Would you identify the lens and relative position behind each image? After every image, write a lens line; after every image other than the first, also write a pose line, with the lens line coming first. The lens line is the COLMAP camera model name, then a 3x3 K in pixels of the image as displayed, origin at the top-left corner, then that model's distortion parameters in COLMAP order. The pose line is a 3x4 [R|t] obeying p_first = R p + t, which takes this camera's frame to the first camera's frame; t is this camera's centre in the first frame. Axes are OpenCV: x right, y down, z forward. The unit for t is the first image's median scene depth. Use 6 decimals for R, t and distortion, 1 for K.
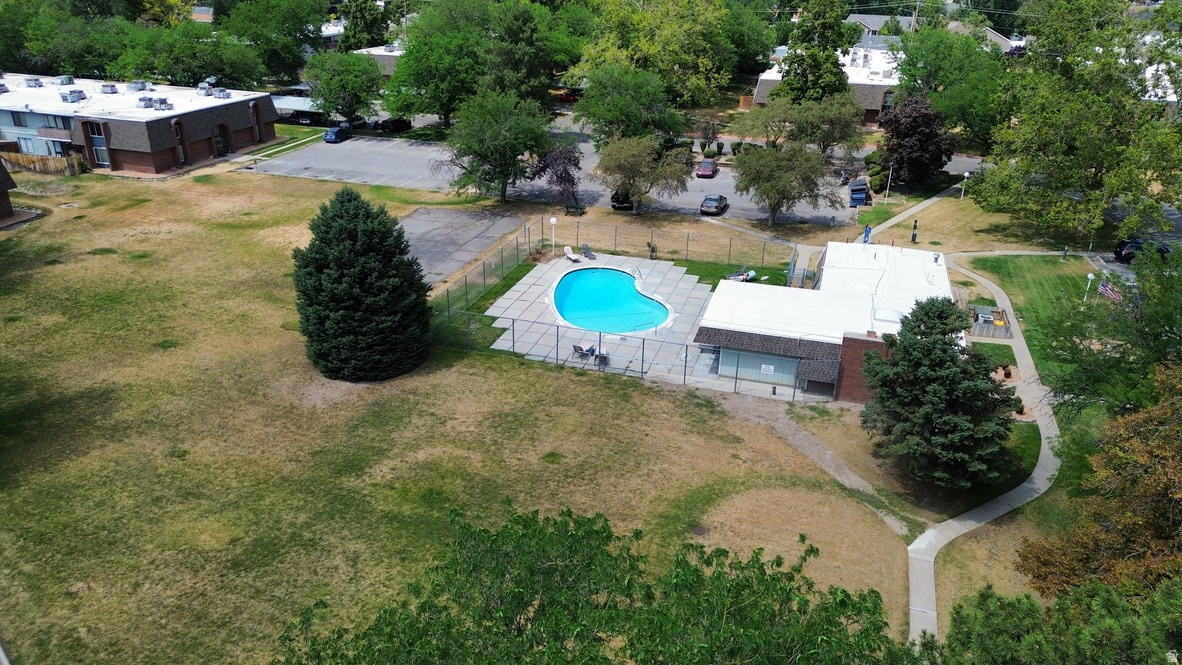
lens RADIAL K [[835.7, 0, 589.7], [0, 835.7, 338.3], [0, 0, 1]] dist [0.041540, -0.037824]
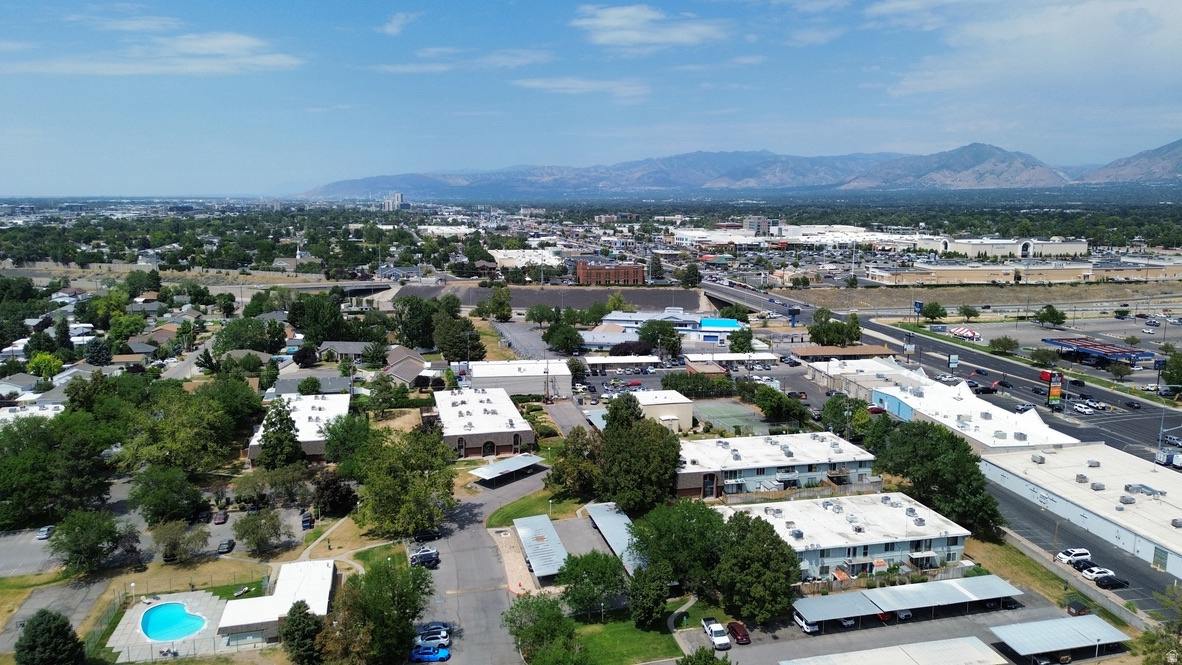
lens RADIAL K [[835.7, 0, 581.0], [0, 835.7, 334.7], [0, 0, 1]] dist [0.041540, -0.037824]
pose [[0.858623, -0.100674, 0.502624, -0.076178], [0.227940, 0.953236, -0.198455, -0.069247], [-0.459140, 0.284967, 0.841418, -1.240921]]
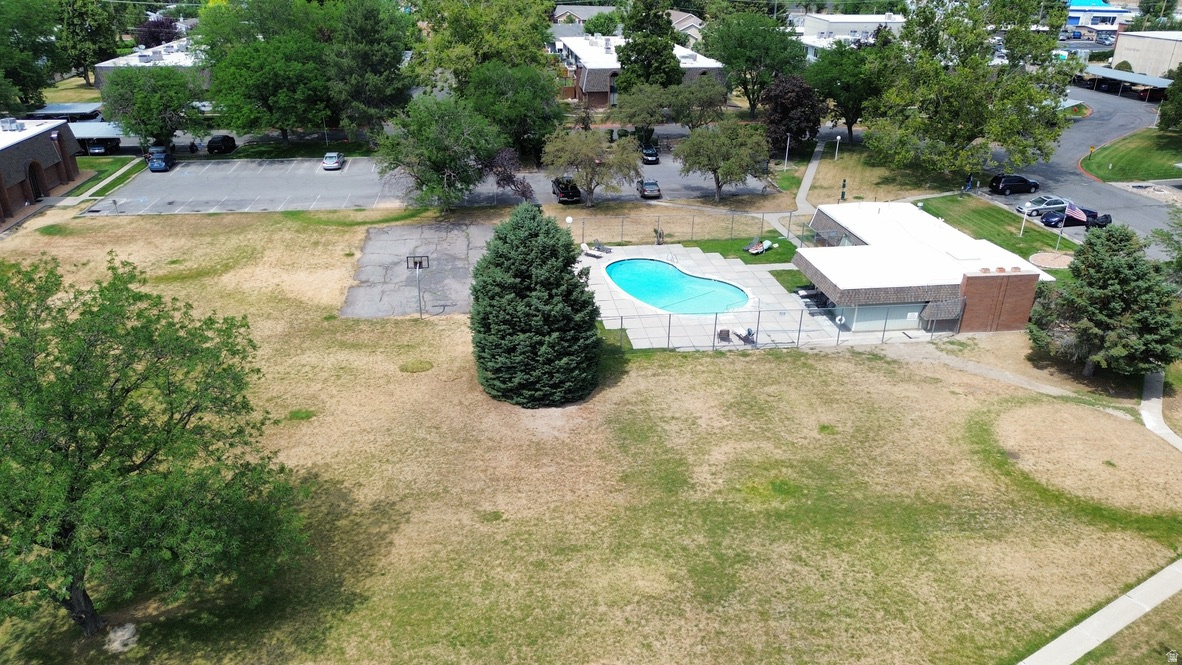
lens RADIAL K [[835.7, 0, 587.8], [0, 835.7, 334.0], [0, 0, 1]] dist [0.041540, -0.037824]
pose [[0.909394, -0.179443, 0.375236, -0.415664], [0.178227, 0.983245, 0.038264, -0.041310], [-0.375815, 0.032080, 0.926139, 0.079148]]
